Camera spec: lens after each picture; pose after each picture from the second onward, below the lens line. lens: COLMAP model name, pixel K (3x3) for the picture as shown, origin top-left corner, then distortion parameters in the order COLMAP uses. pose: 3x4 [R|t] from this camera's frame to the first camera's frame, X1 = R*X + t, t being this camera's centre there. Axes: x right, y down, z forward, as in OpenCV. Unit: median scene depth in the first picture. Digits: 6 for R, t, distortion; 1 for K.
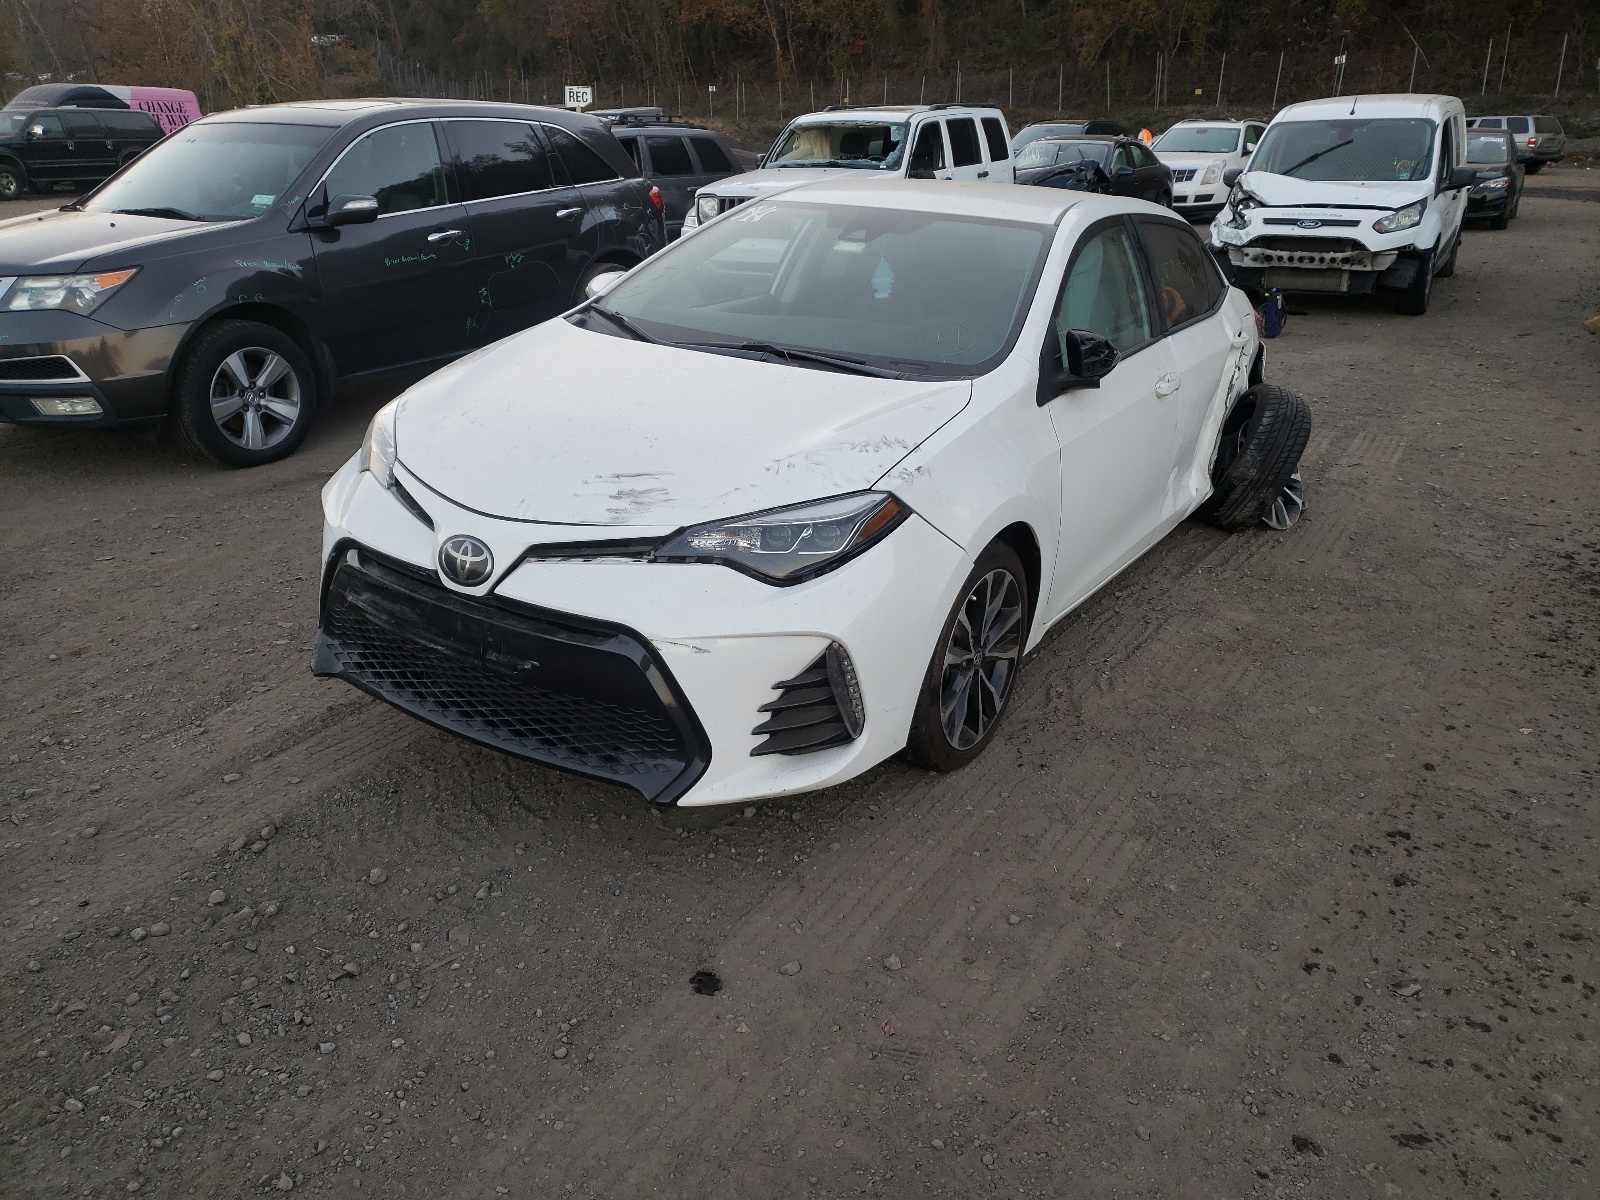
lens RADIAL K [[1257.0, 0, 800.0], [0, 1257.0, 600.0], [0, 0, 1]] dist [0.037437, -0.000518]
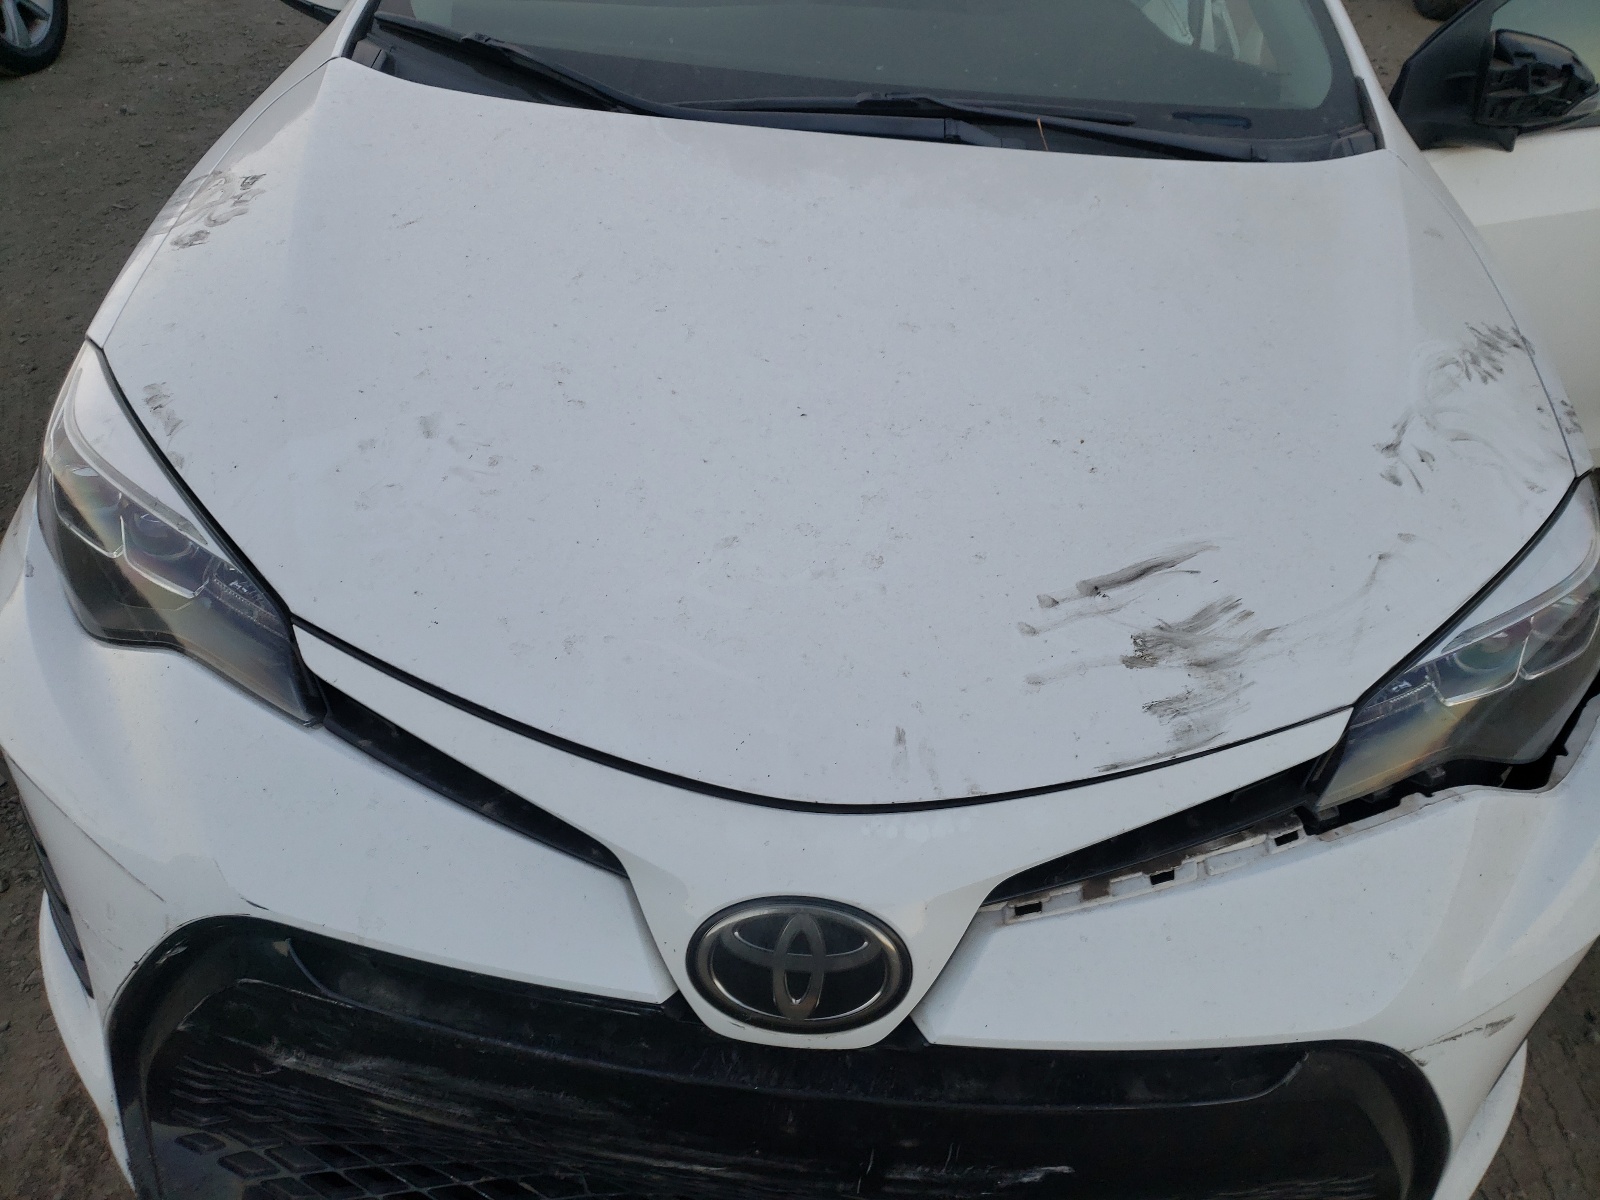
lens RADIAL K [[1257.0, 0, 800.0], [0, 1257.0, 600.0], [0, 0, 1]] dist [0.037437, -0.000518]
pose [[0.884226, -0.253841, 0.392057, -0.278593], [0.139134, 0.944465, 0.297705, -0.165099], [-0.445854, -0.208690, 0.870438, 0.552674]]
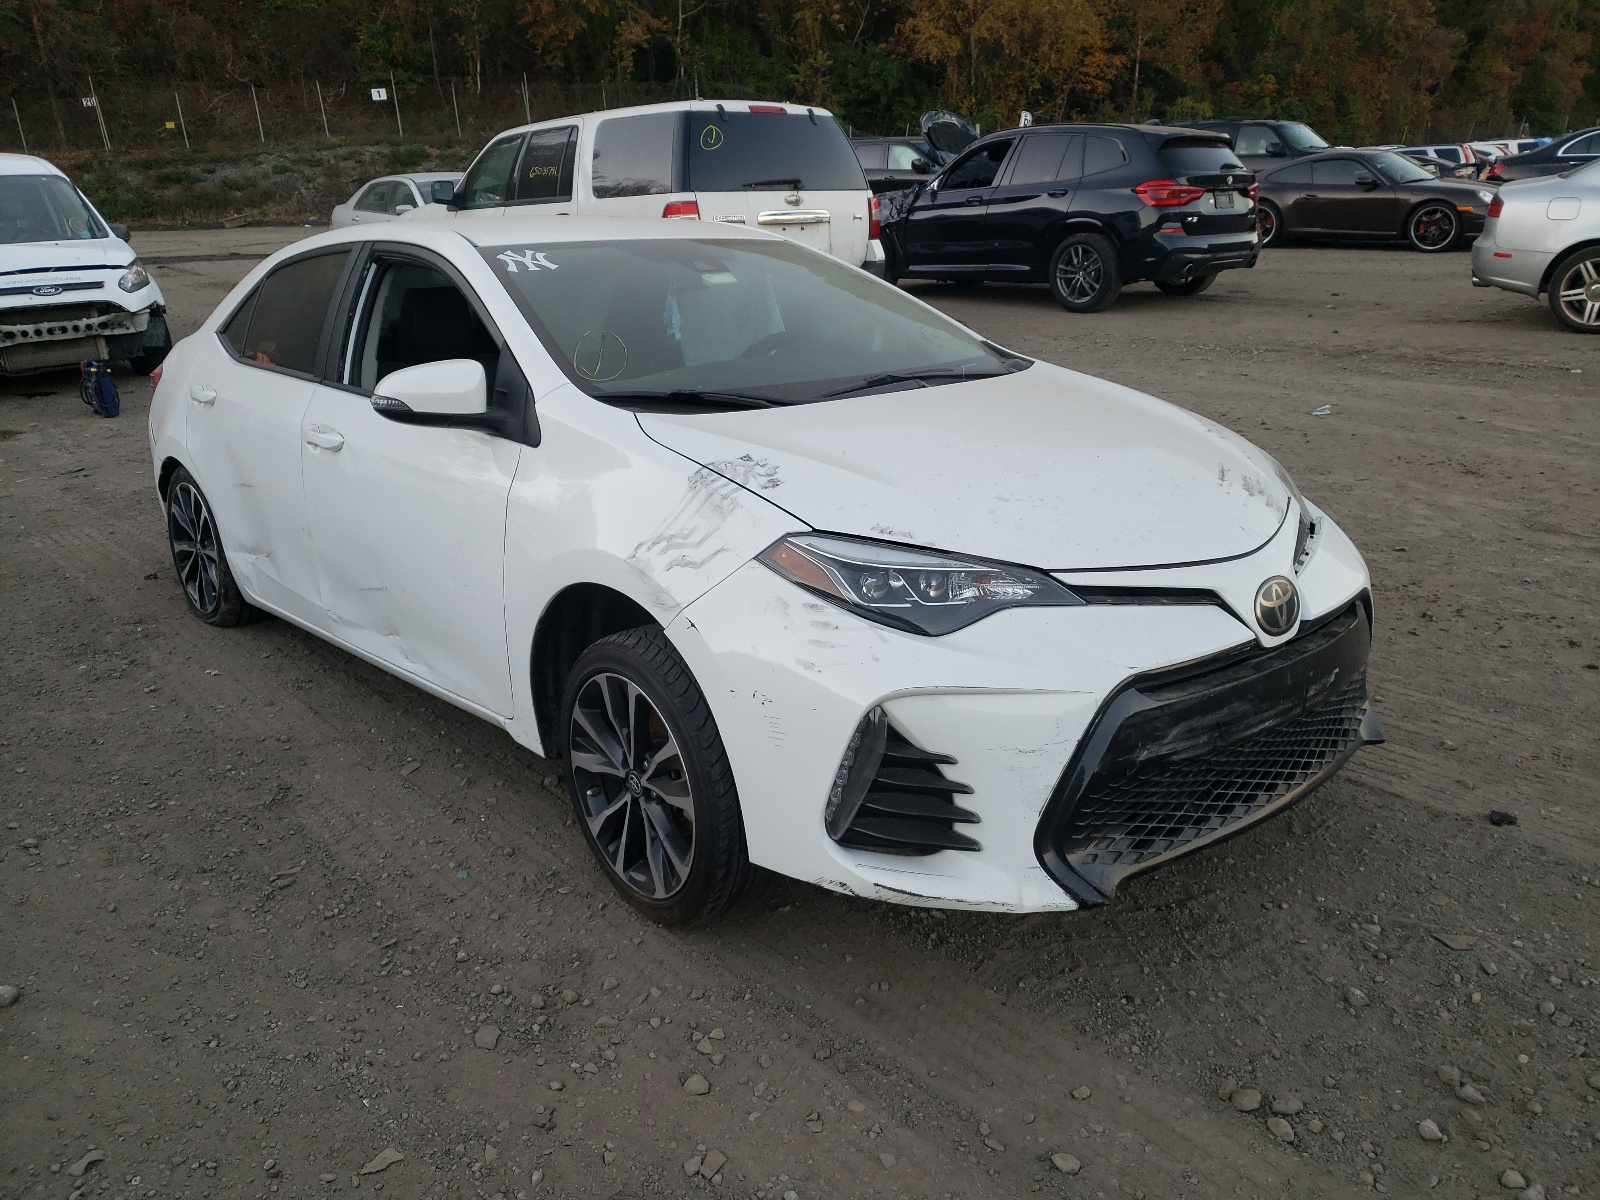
lens RADIAL K [[1257.0, 0, 800.0], [0, 1257.0, 600.0], [0, 0, 1]] dist [0.037437, -0.000518]
pose [[0.288732, -0.325836, 0.900258, -0.859586], [0.372132, 0.904564, 0.208044, -0.254941], [-0.882129, 0.274946, 0.382430, 0.719744]]
